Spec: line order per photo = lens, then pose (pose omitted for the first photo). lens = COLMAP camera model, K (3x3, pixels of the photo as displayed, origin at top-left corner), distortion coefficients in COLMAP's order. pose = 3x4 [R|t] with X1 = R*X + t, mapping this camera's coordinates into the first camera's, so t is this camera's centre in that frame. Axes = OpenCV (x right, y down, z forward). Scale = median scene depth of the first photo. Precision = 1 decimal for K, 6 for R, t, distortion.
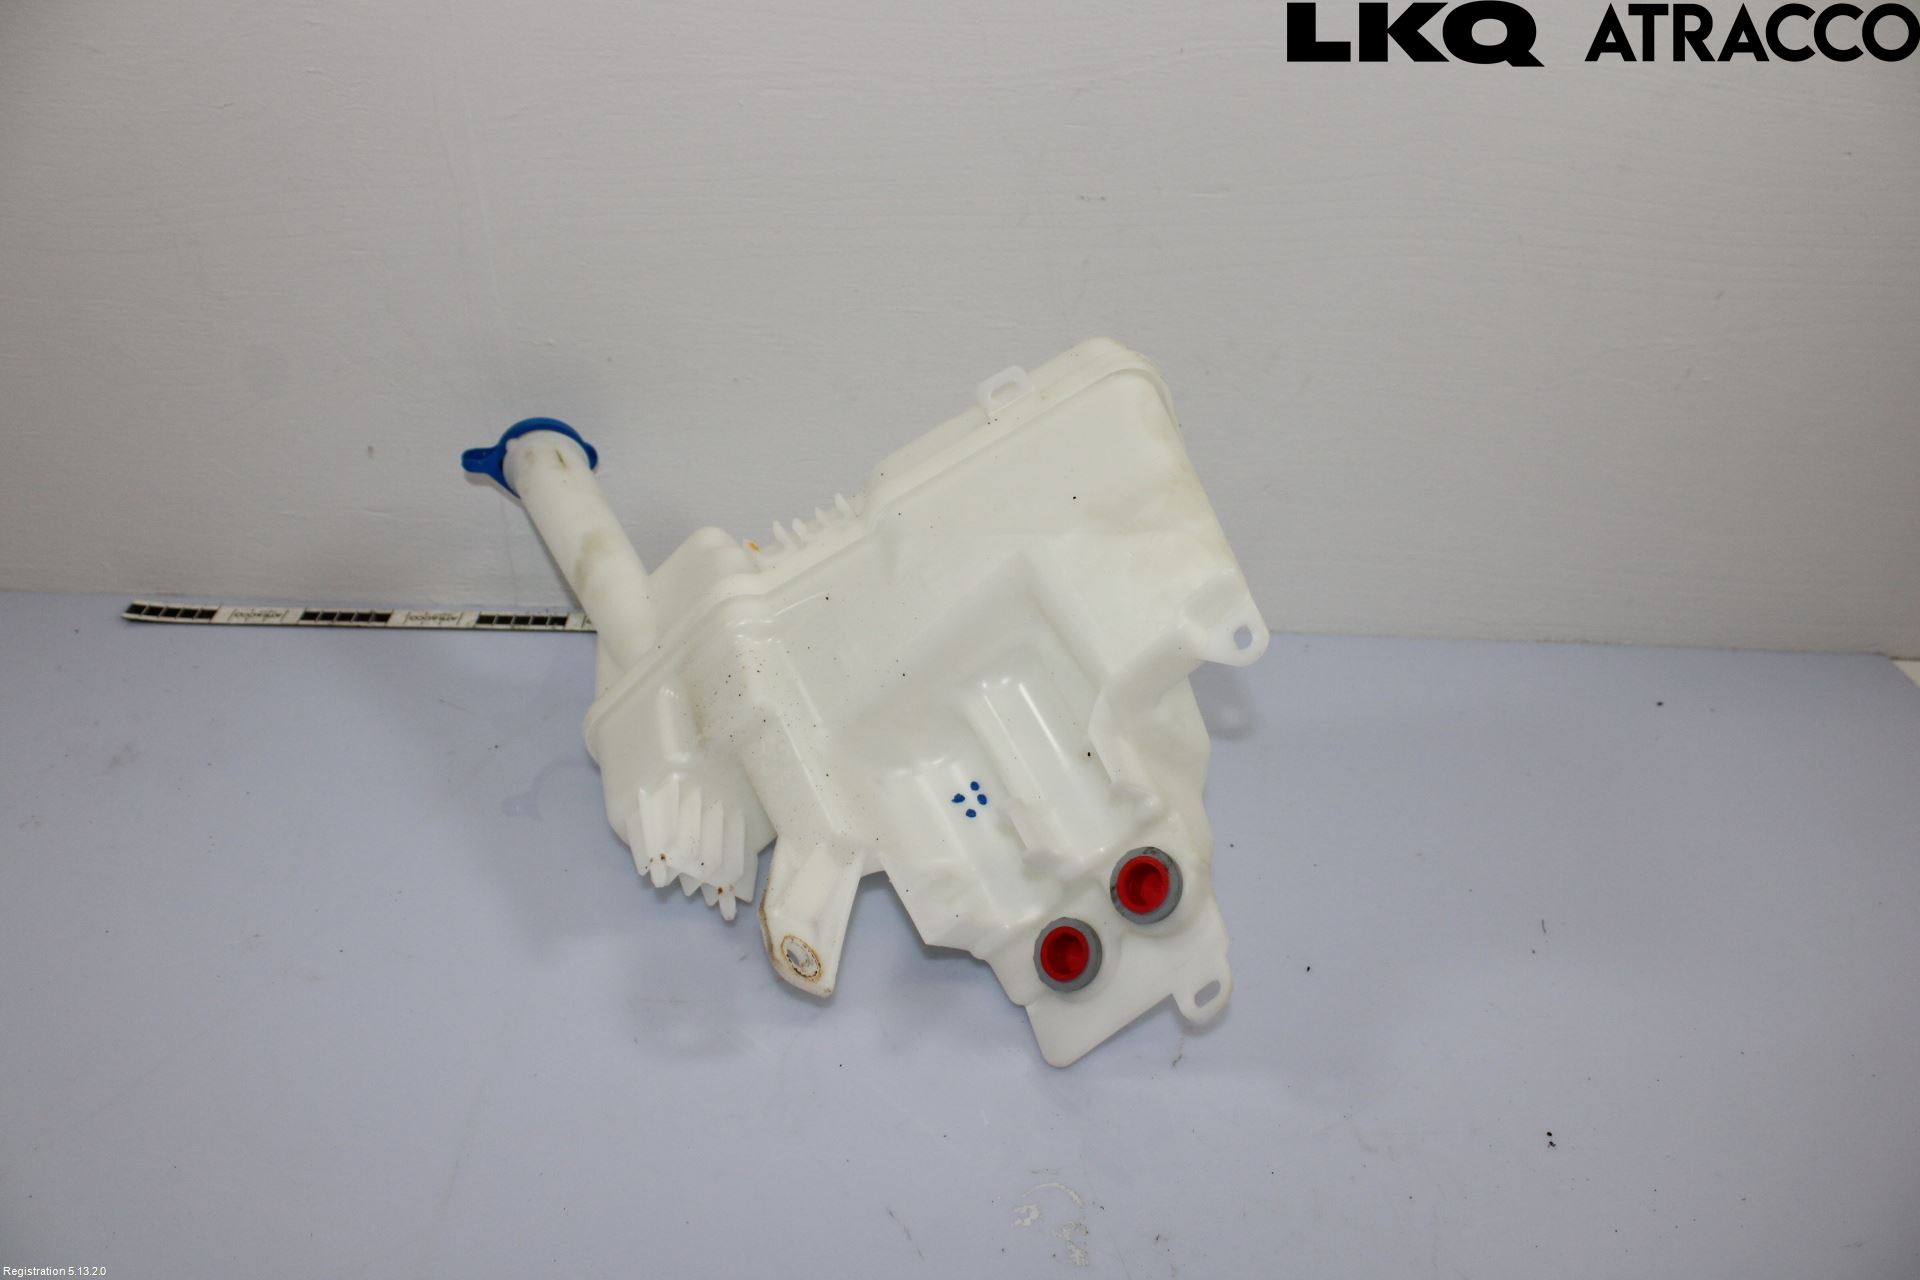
lens RADIAL K [[1597.3, 0, 951.0], [0, 1597.3, 644.2], [0, 0, 1]] dist [-0.175279, 0.140290]
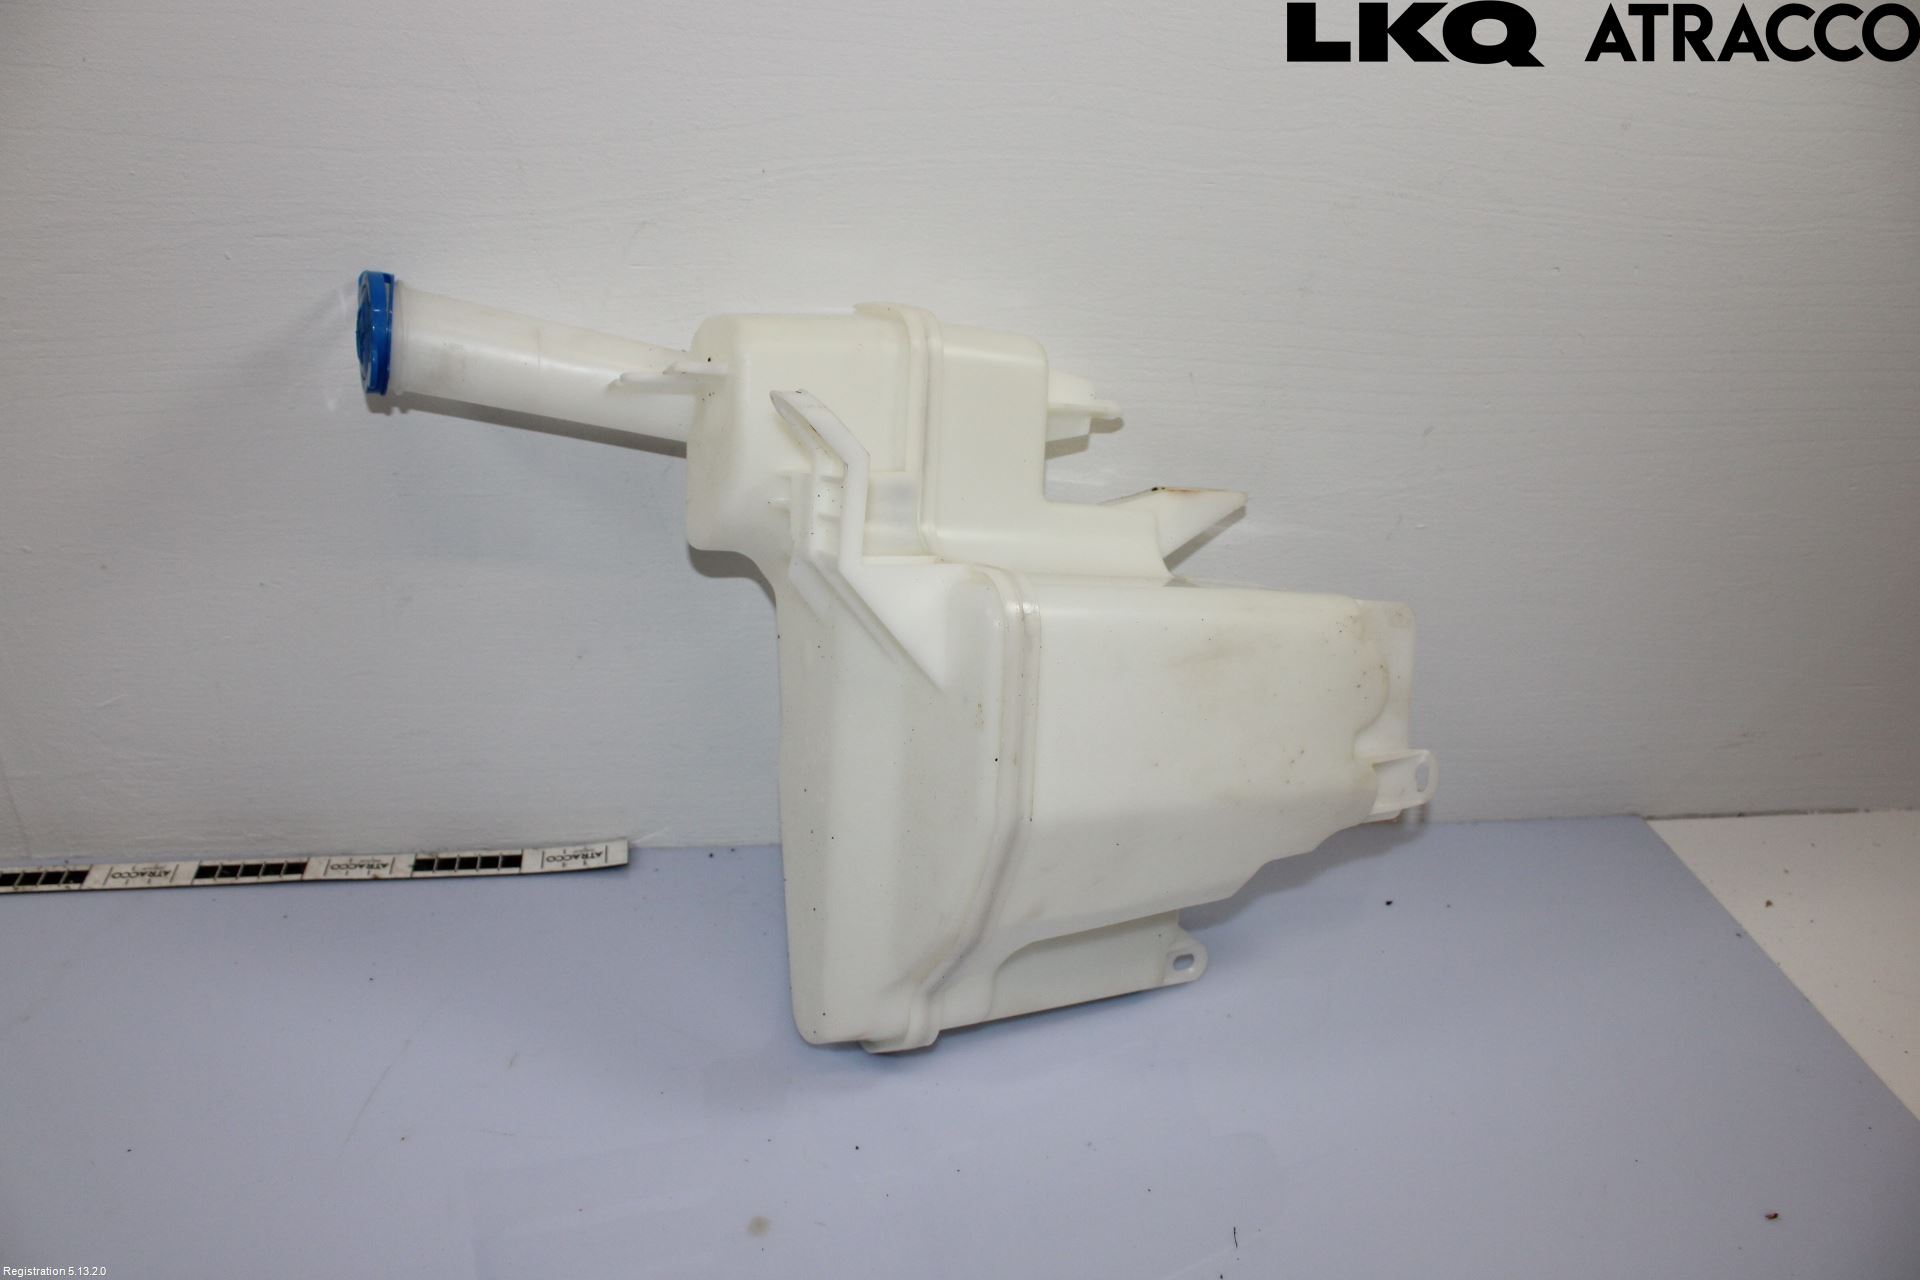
lens RADIAL K [[1597.3, 0, 955.5], [0, 1597.3, 655.8], [0, 0, 1]] dist [-0.175279, 0.140290]
pose [[0.991855, -0.047282, 0.118270, 0.121317], [0.051821, 0.998022, -0.035594, -0.079724], [-0.116353, 0.041433, 0.992343, 0.153307]]
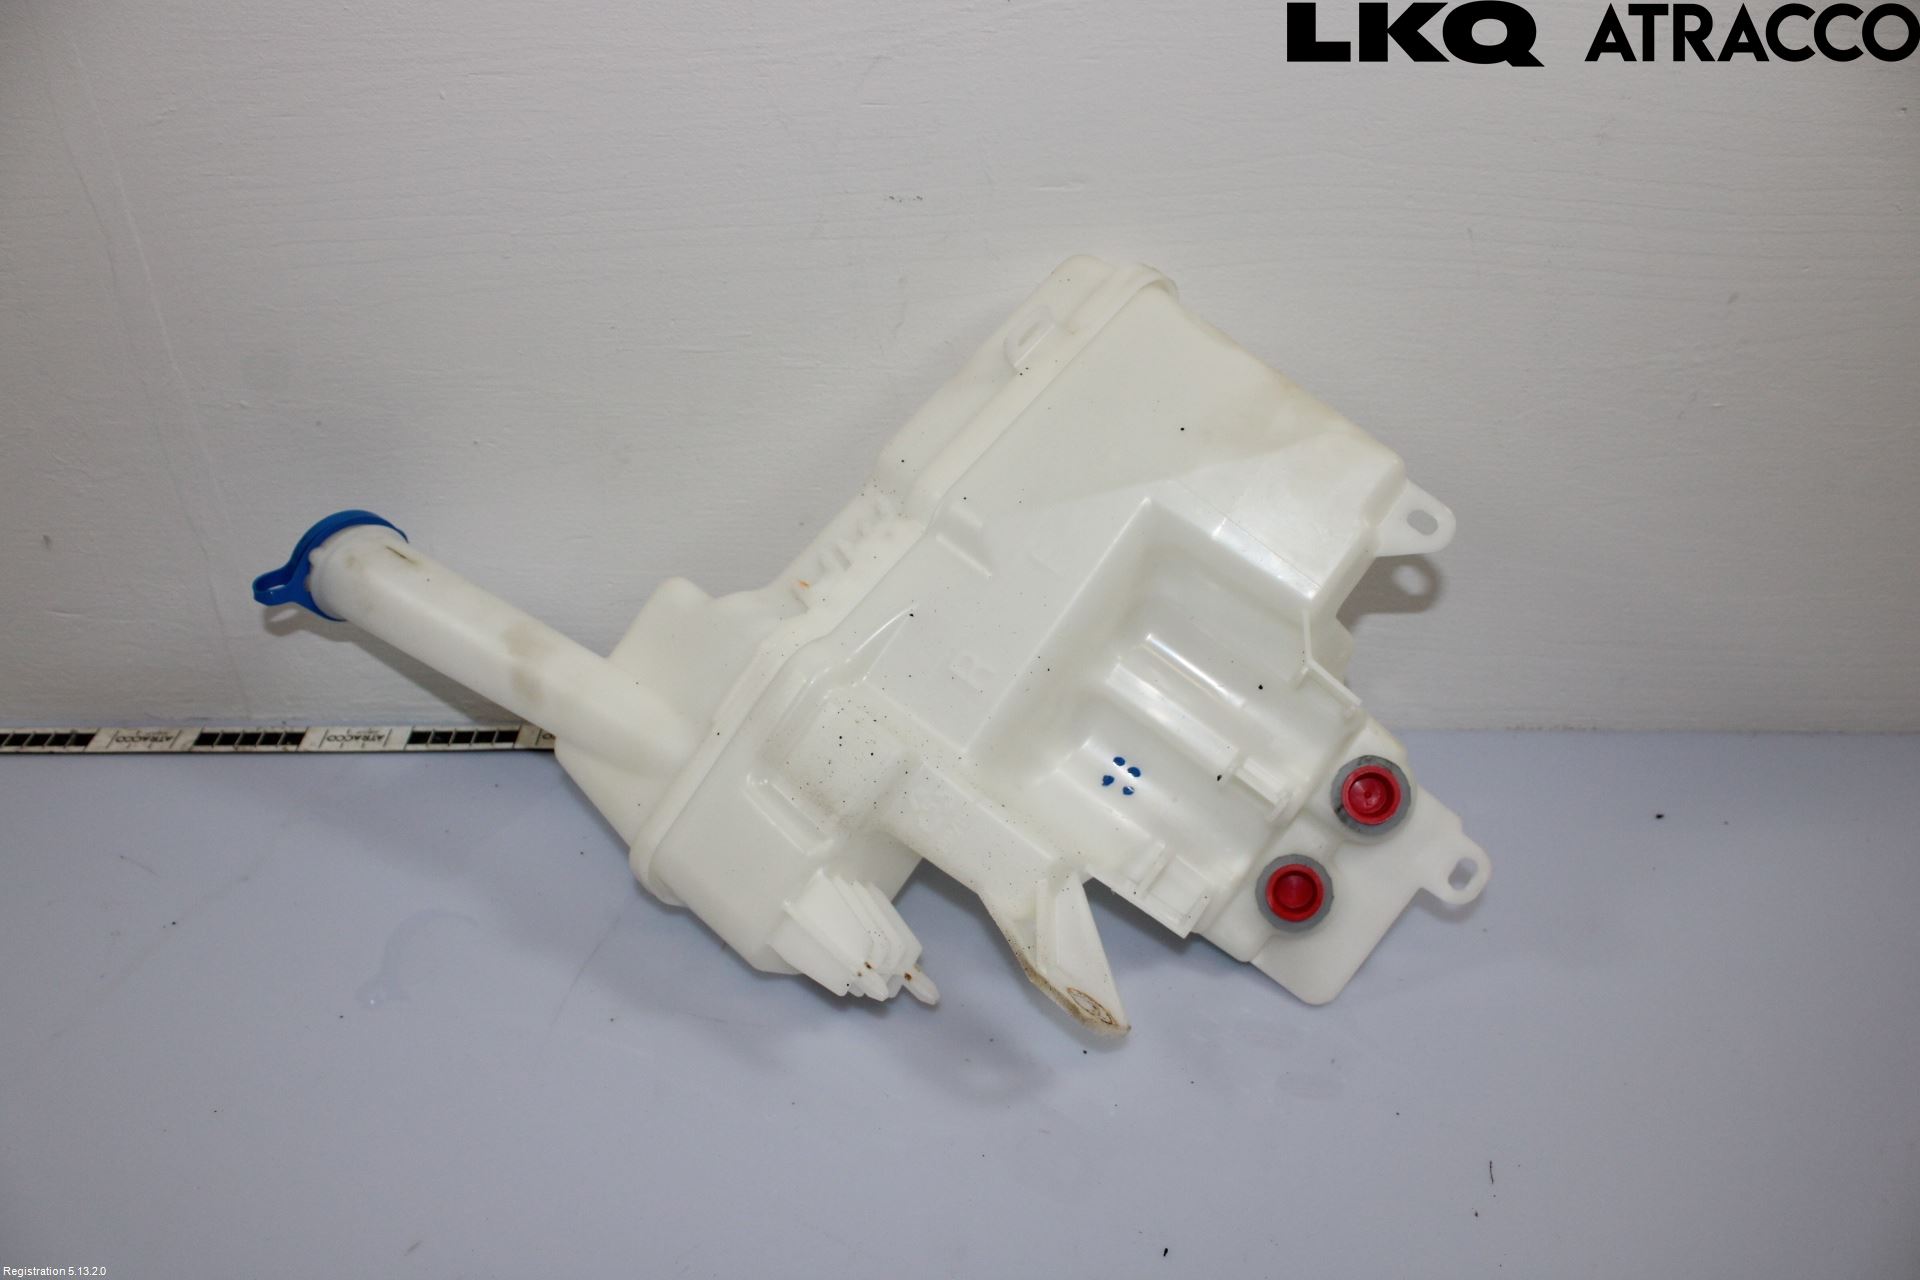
lens RADIAL K [[1597.3, 0, 952.0], [0, 1597.3, 659.1], [0, 0, 1]] dist [-0.175279, 0.140290]
pose [[0.999613, -0.023066, -0.015564, 0.109392], [0.023575, 0.999165, 0.033370, -0.076564], [0.014781, -0.033724, 0.999322, 0.204970]]
